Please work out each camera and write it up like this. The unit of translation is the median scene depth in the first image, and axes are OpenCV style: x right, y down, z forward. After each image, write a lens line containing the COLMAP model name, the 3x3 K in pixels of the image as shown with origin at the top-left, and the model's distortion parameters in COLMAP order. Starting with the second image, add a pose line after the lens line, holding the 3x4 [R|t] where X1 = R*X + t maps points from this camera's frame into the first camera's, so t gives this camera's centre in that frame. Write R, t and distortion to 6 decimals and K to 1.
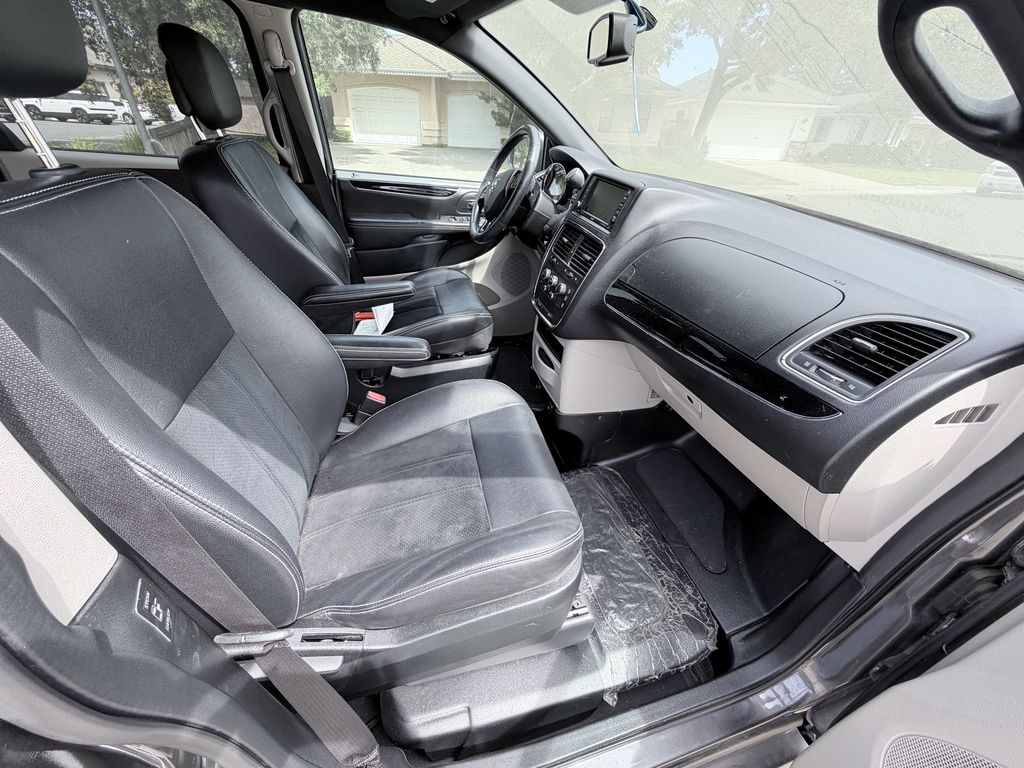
lens RADIAL K [[410.3, 0, 509.8], [0, 410.3, 383.2], [0, 0, 1]] dist [-0.002580, 0.001258]
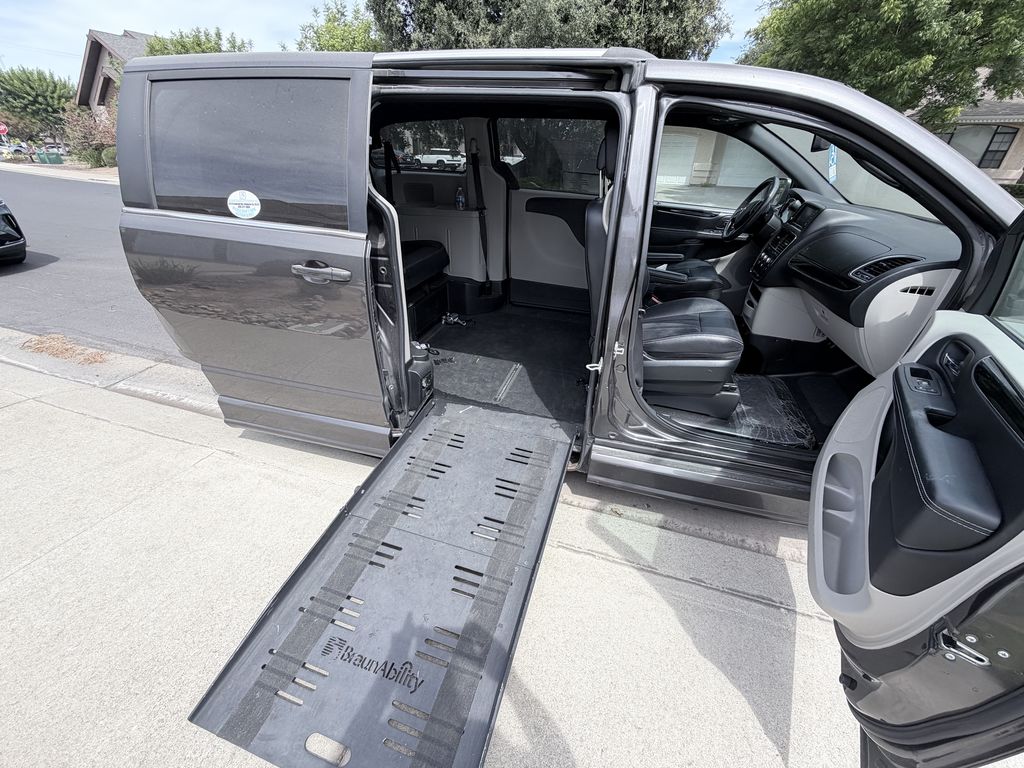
lens RADIAL K [[410.3, 0, 514.9], [0, 410.3, 386.1], [0, 0, 1]] dist [-0.002580, 0.001258]
pose [[0.855778, 0.226848, -0.464956, 0.091205], [-0.258673, 0.965953, -0.004823, 0.418835], [0.448031, 0.124399, 0.885321, -0.734381]]
